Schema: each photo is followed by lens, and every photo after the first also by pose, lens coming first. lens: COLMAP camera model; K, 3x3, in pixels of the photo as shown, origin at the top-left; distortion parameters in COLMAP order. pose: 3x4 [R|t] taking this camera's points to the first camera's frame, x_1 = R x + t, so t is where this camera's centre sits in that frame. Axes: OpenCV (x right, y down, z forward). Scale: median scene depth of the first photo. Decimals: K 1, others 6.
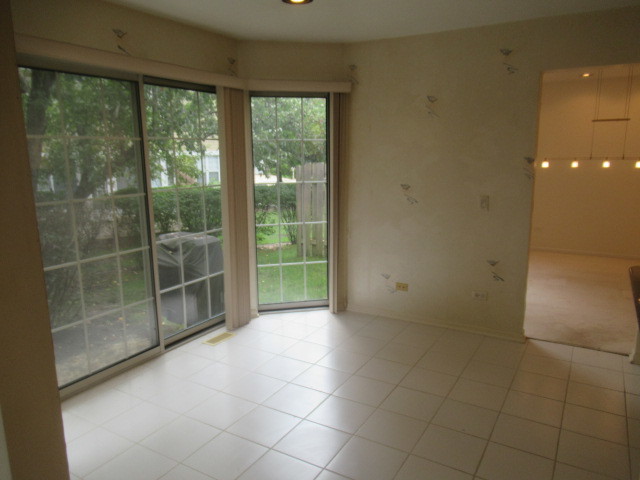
lens RADIAL K [[476.3, 0, 322.2], [0, 476.3, 243.6], [0, 0, 1]] dist [0.000394, -0.004710]
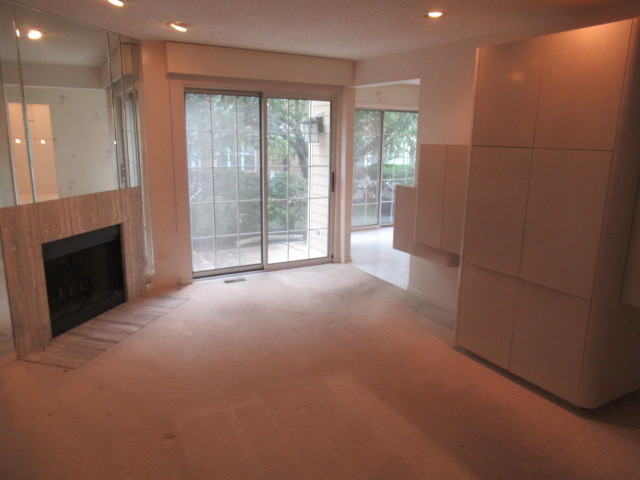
lens RADIAL K [[476.3, 0, 317.1], [0, 476.3, 240.8], [0, 0, 1]] dist [0.000394, -0.004710]
pose [[0.867098, 0.131591, -0.480443, 0.148298], [-0.119229, 0.991268, 0.056321, 0.057177], [0.483659, 0.008447, 0.875216, -0.331243]]
